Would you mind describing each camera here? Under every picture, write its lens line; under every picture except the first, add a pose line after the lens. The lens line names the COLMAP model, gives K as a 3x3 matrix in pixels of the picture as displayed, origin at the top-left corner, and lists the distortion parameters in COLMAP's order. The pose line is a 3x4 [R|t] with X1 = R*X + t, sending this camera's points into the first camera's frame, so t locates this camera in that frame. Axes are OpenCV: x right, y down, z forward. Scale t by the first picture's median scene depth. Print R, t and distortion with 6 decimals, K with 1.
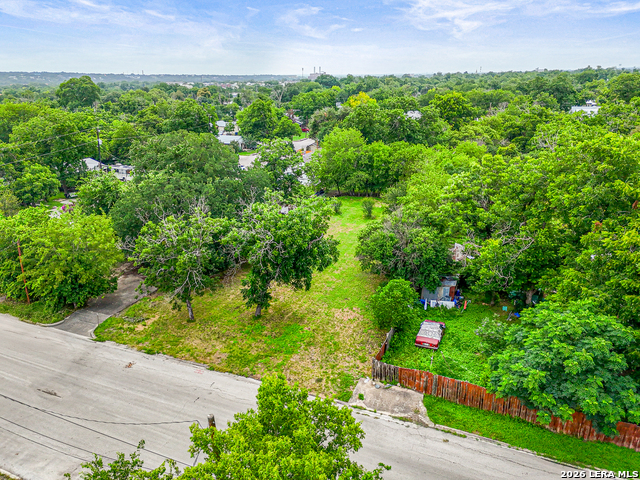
lens RADIAL K [[454.7, 0, 320.0], [0, 454.7, 240.0], [0, 0, 1]] dist [0.028453, -0.002903]
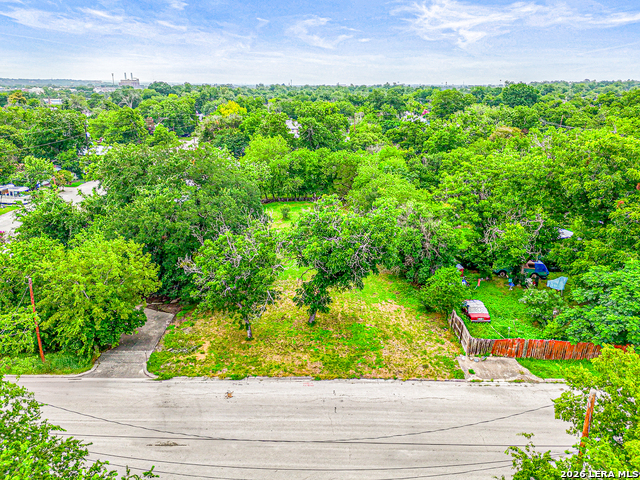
lens RADIAL K [[441.4, 0, 320.0], [0, 441.4, 240.0], [0, 0, 1]] dist [0.032847, -0.000469]
pose [[0.924406, -0.102090, 0.367493, -0.530816], [0.106049, 0.994316, 0.009462, -0.024006], [-0.366370, 0.030226, 0.929978, 0.094834]]
